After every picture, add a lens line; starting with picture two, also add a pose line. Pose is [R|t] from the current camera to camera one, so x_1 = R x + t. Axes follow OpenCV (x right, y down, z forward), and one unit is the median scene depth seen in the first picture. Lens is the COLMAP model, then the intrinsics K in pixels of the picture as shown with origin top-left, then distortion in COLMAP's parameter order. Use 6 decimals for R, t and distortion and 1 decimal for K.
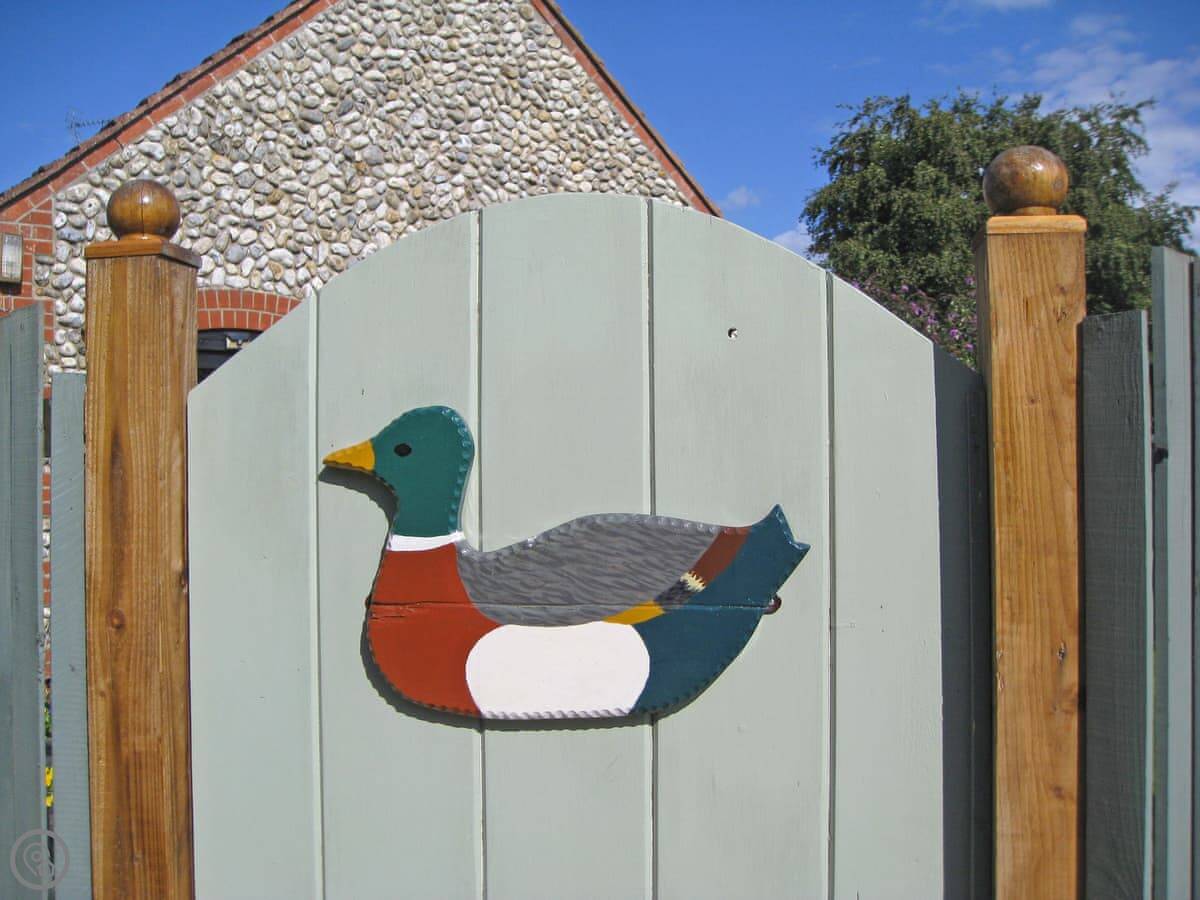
lens RADIAL K [[1290.4, 0, 606.3], [0, 1290.4, 449.0], [0, 0, 1]] dist [-0.115074, 0.000000]
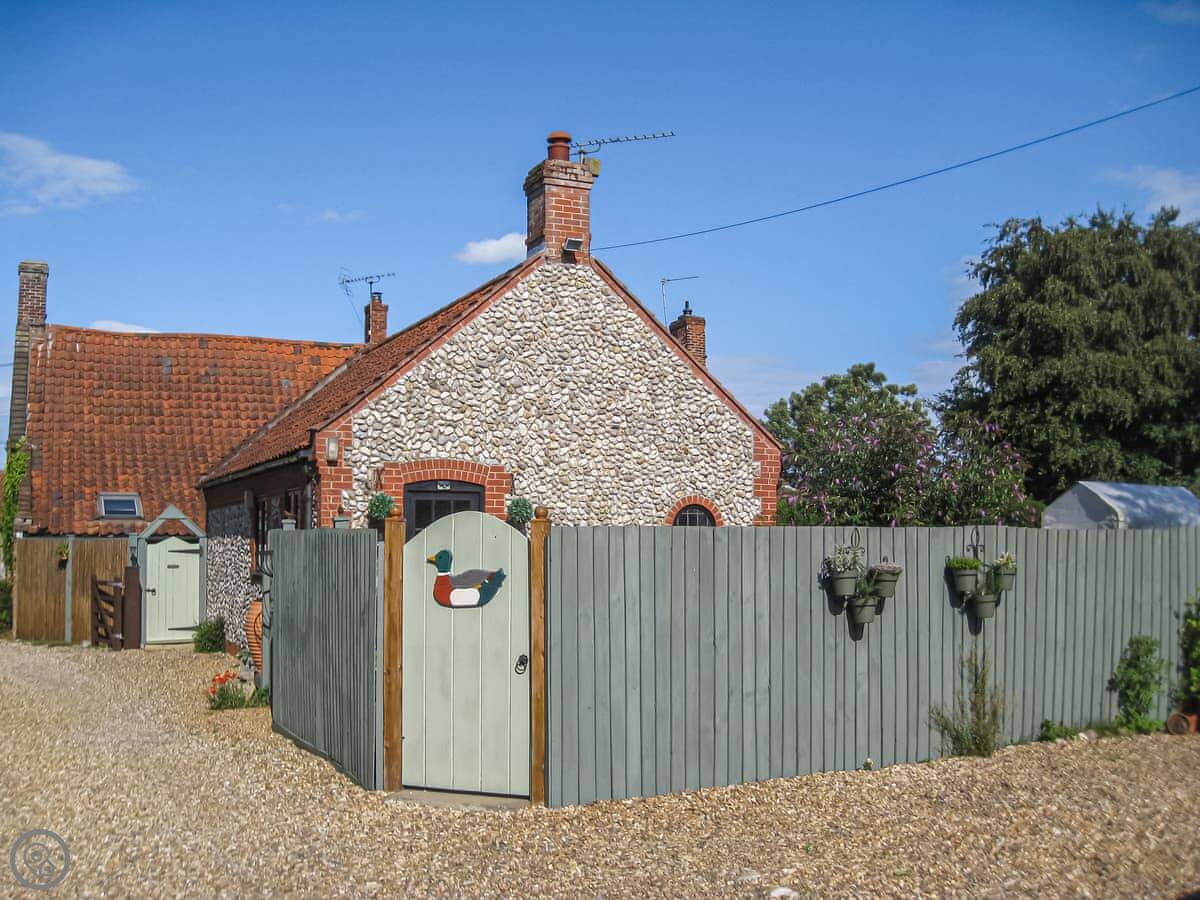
lens RADIAL K [[1290.4, 0, 591.8], [0, 1290.4, 446.4], [0, 0, 1]] dist [-0.115074, 0.000000]
pose [[0.980211, -0.009695, -0.197716, 0.289800], [-0.001929, 0.998285, -0.058512, -0.028125], [0.197944, 0.057735, 0.978512, -0.791165]]
